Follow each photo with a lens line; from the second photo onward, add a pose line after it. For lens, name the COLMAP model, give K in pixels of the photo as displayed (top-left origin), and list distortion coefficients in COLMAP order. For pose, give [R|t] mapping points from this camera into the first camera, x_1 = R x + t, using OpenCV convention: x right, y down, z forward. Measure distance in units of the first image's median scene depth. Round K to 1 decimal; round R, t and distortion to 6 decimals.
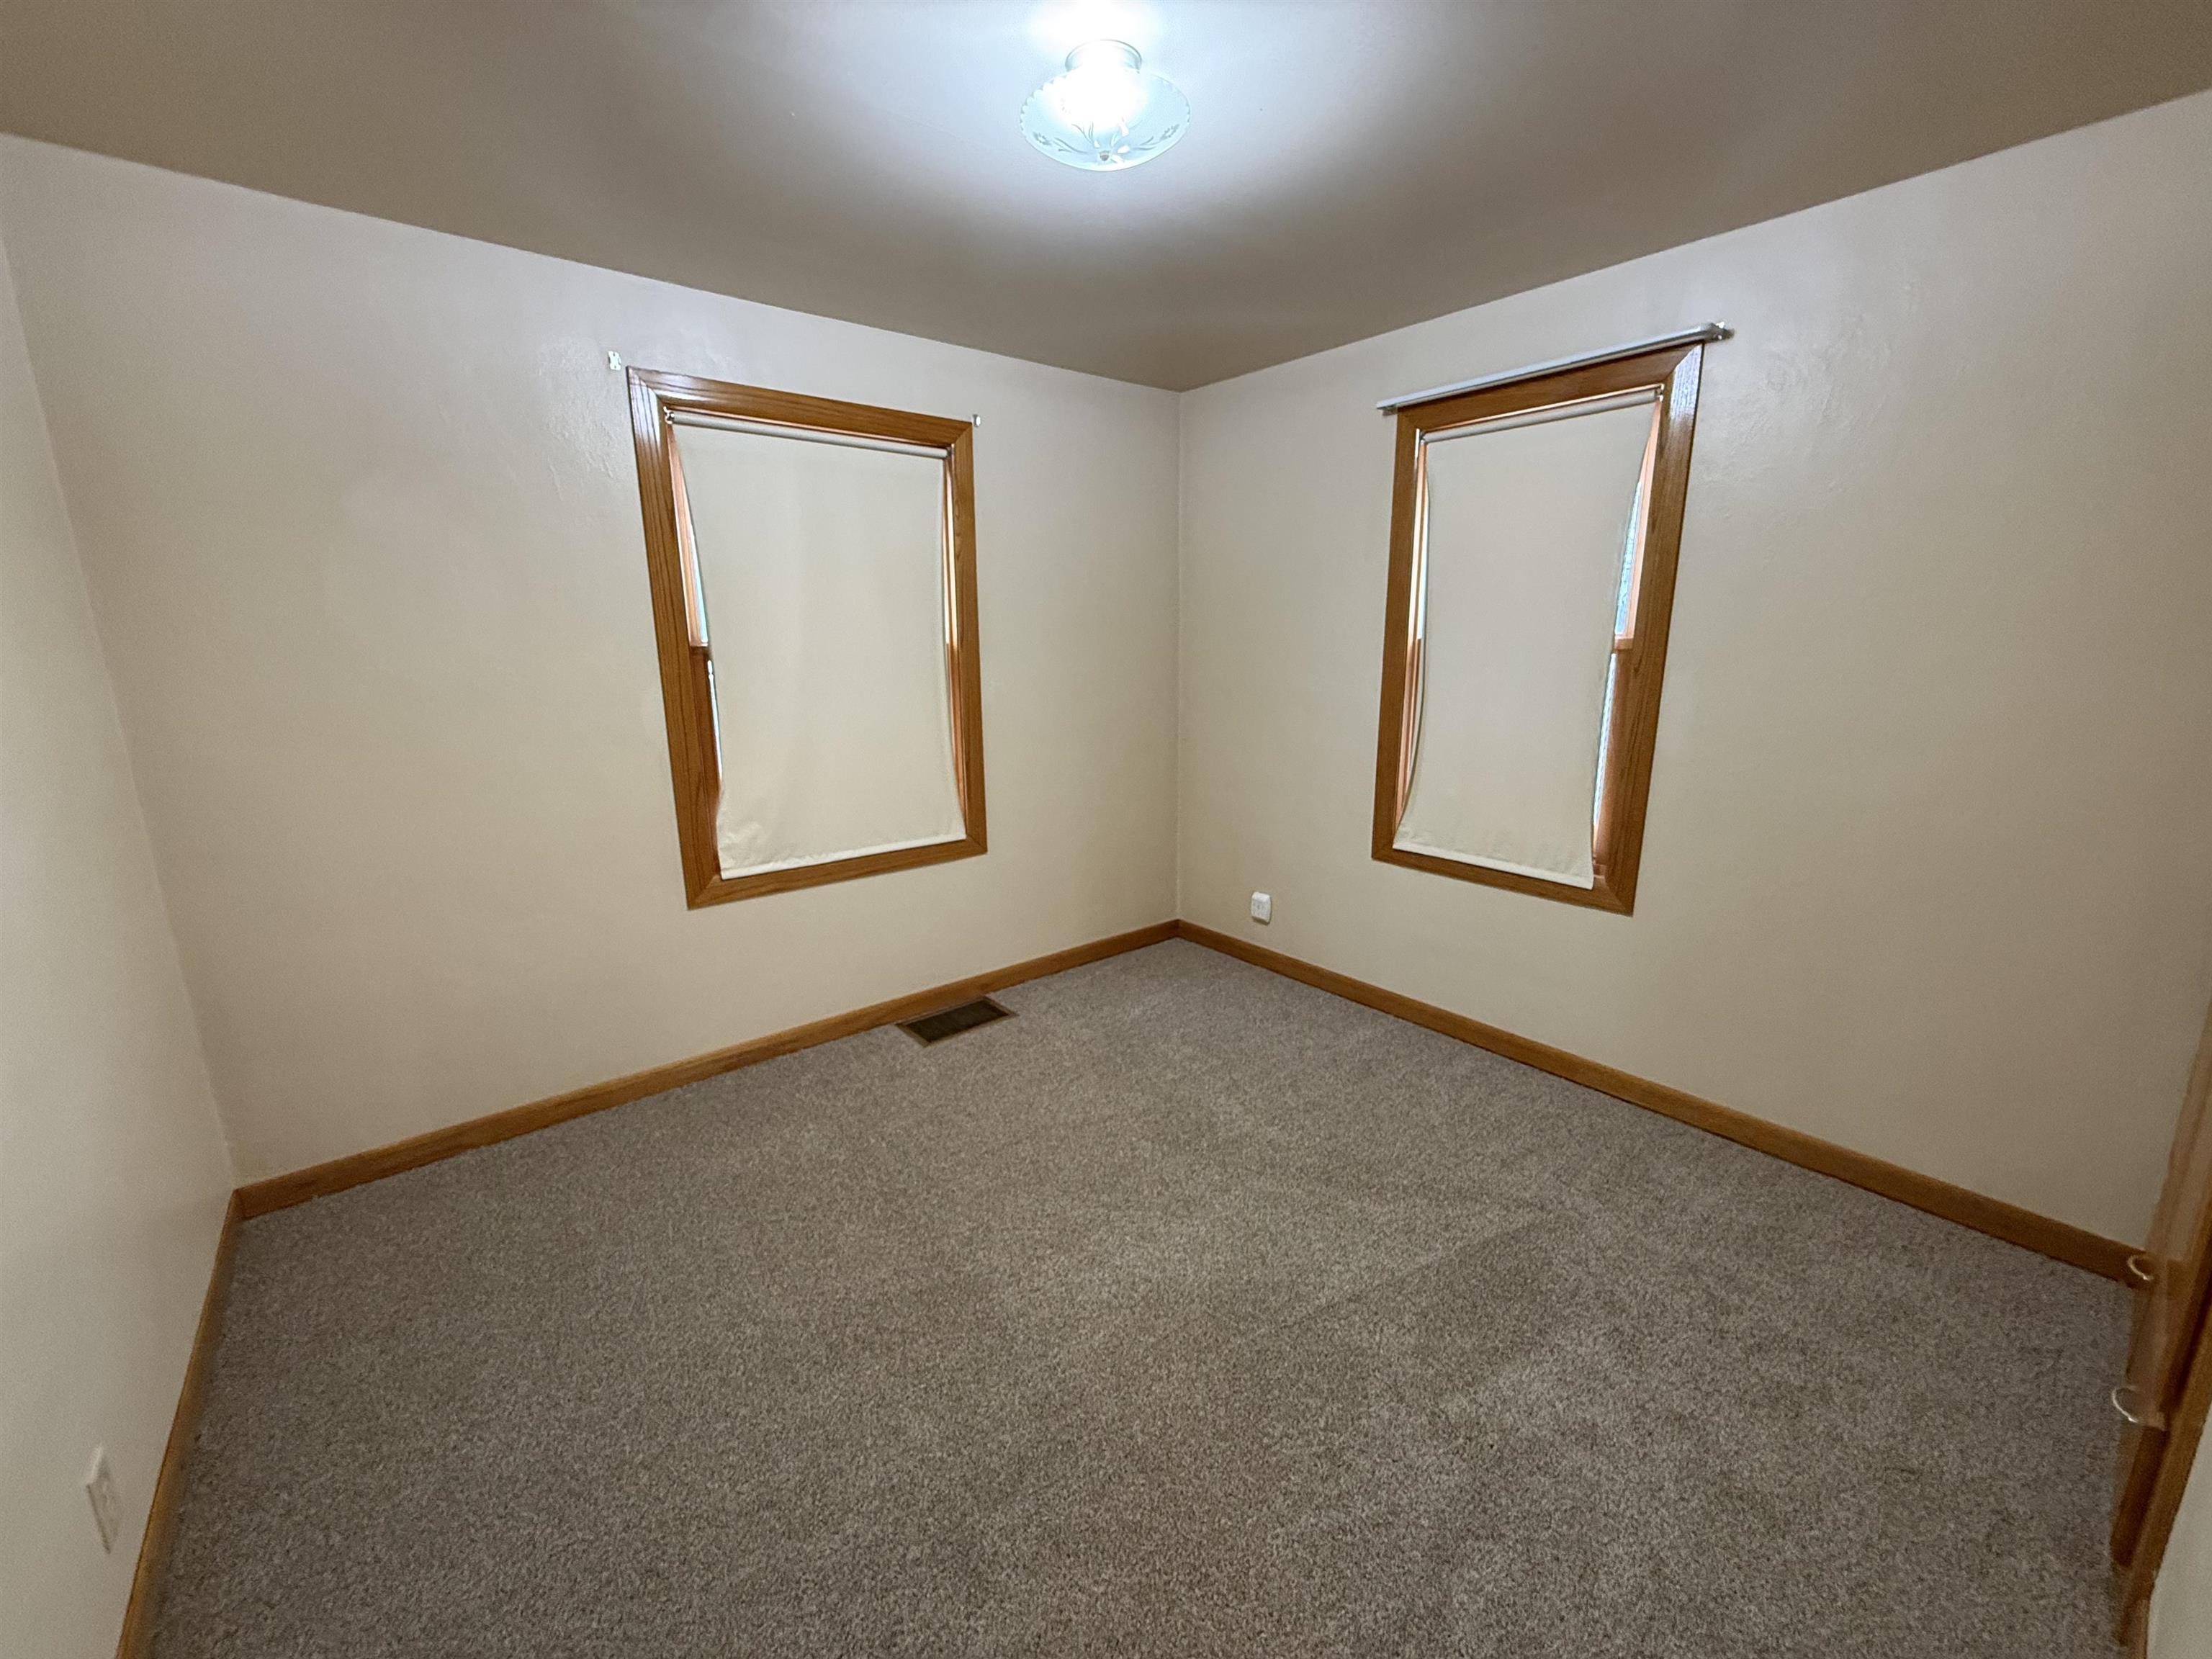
lens RADIAL K [[875.0, 0, 1098.7], [0, 875.0, 825.7], [0, 0, 1]] dist [-0.006294, 0.000405]
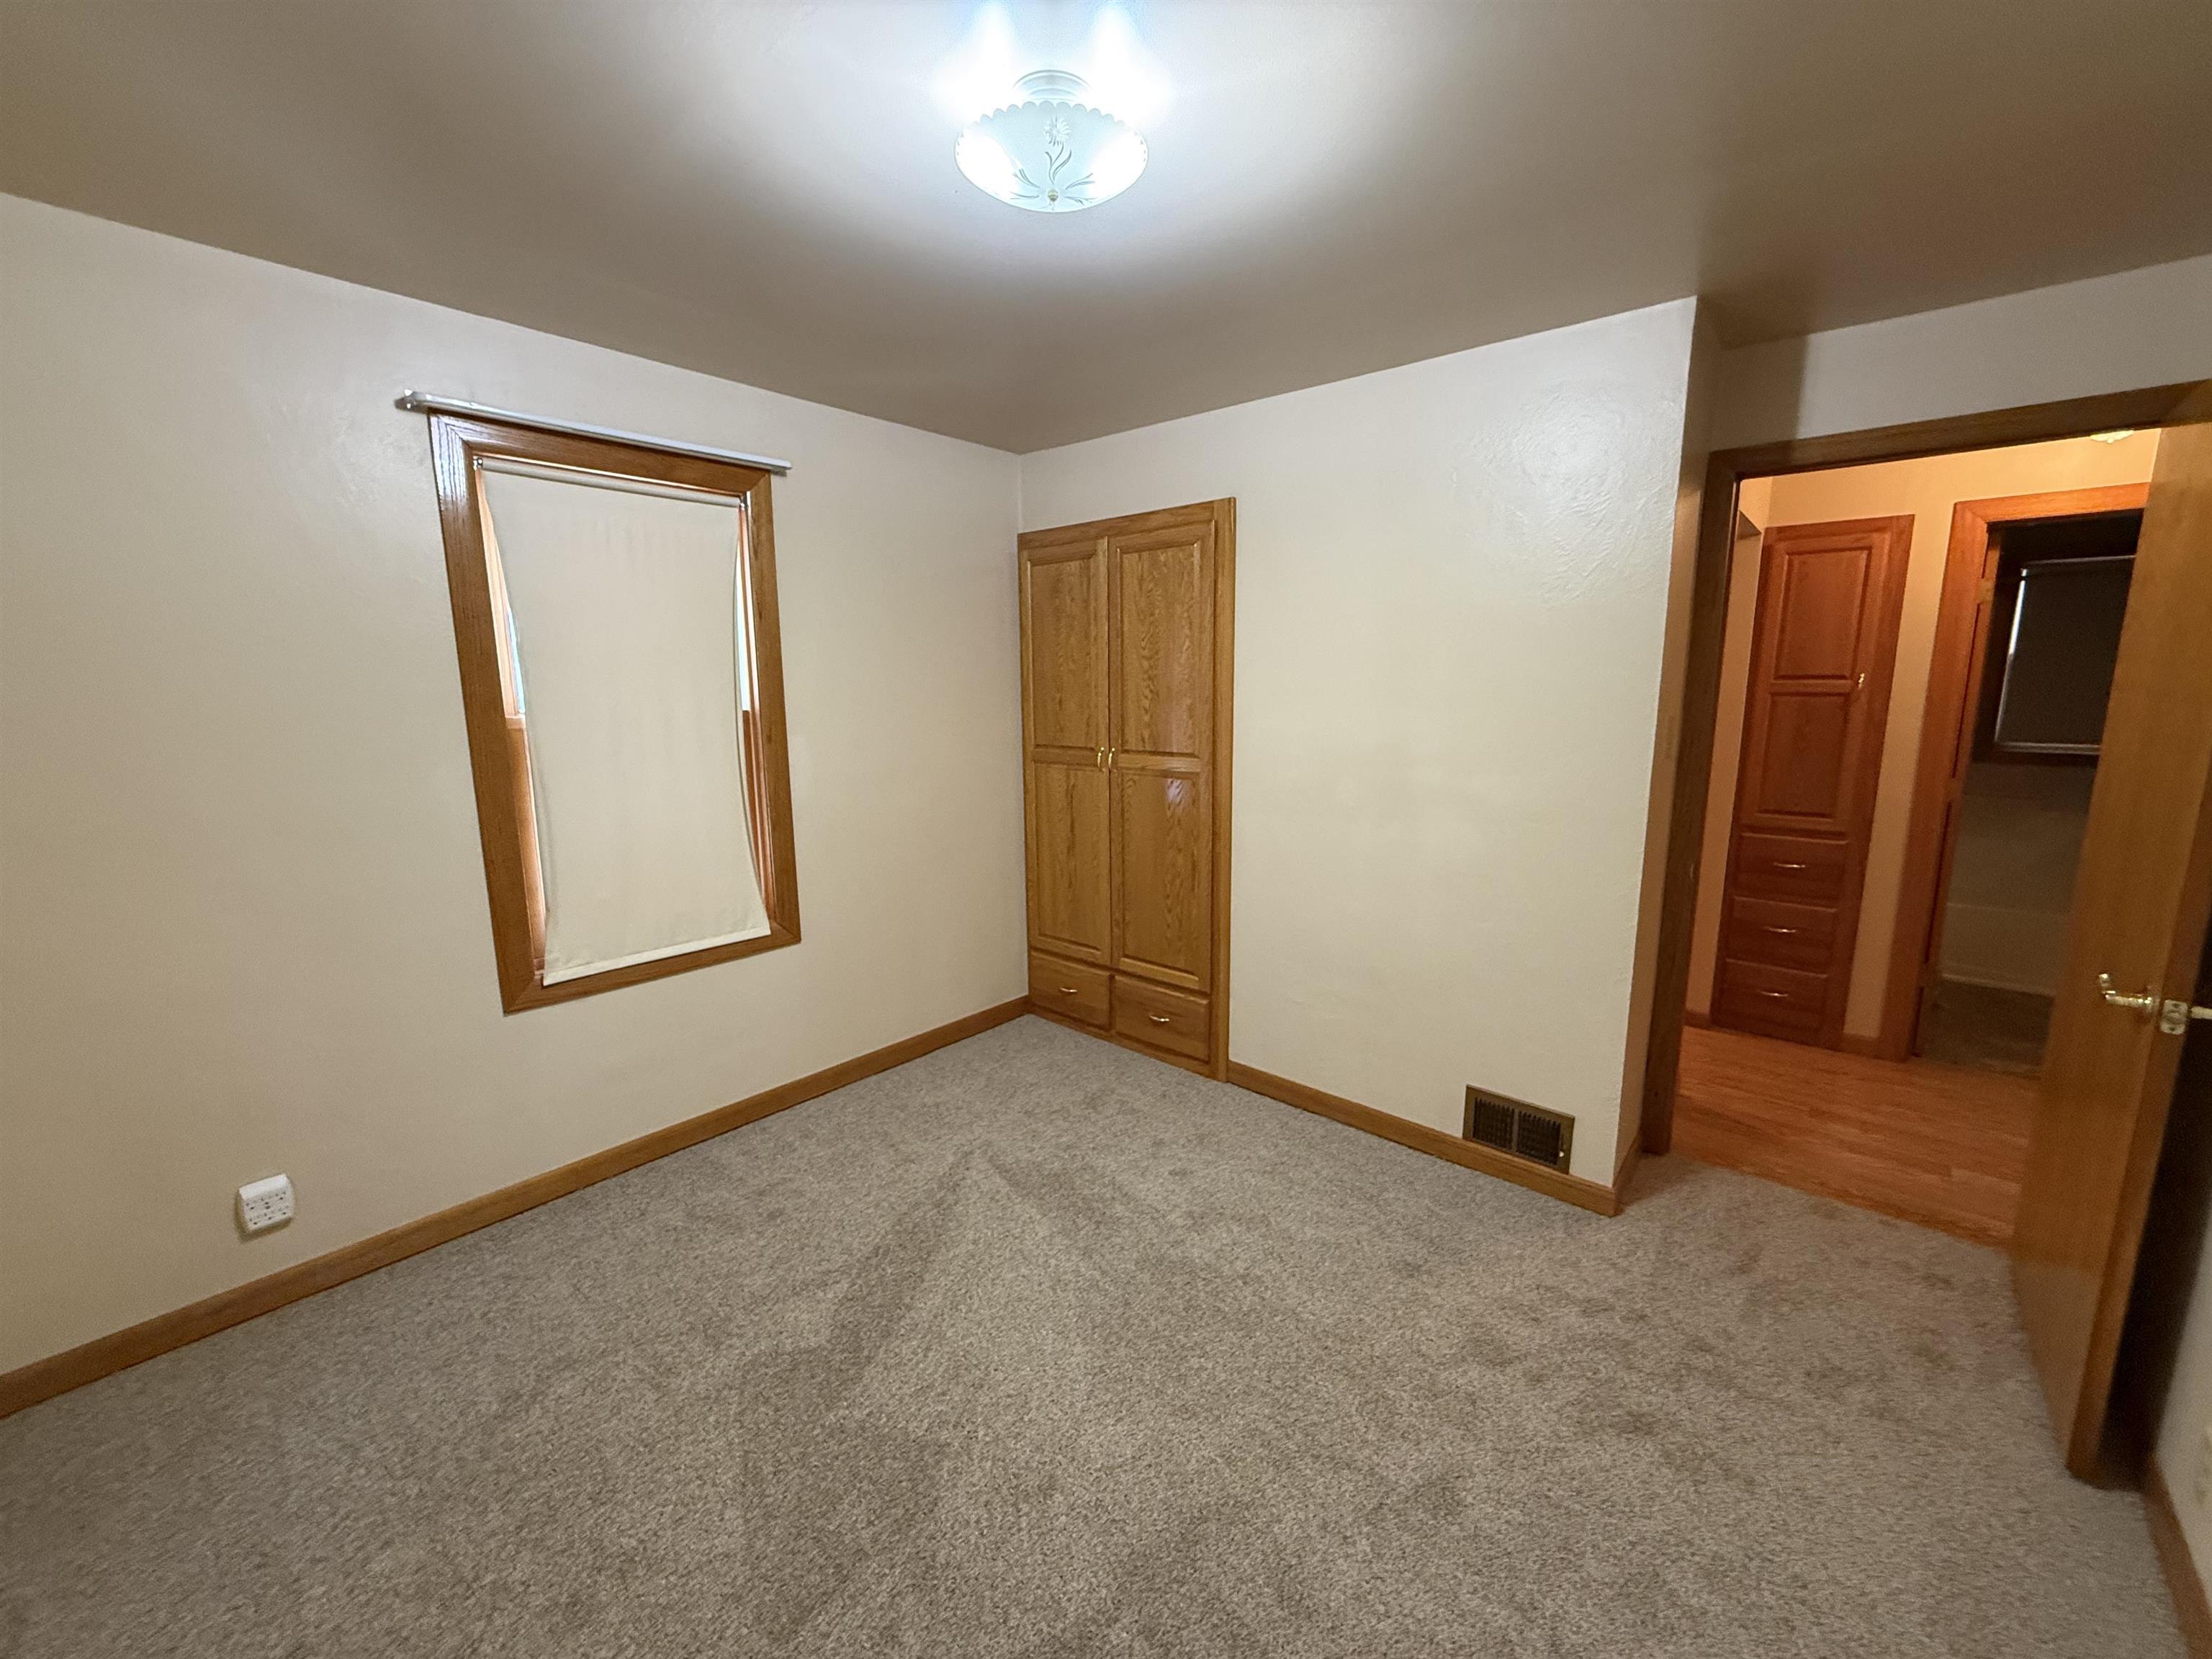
lens RADIAL K [[875.0, 0, 1098.1], [0, 875.0, 829.3], [0, 0, 1]] dist [-0.006294, 0.000405]
pose [[-0.159031, -0.148848, 0.975988, -0.571832], [0.226041, 0.956821, 0.182756, -0.165639], [-0.961049, 0.249677, -0.118519, 0.715466]]
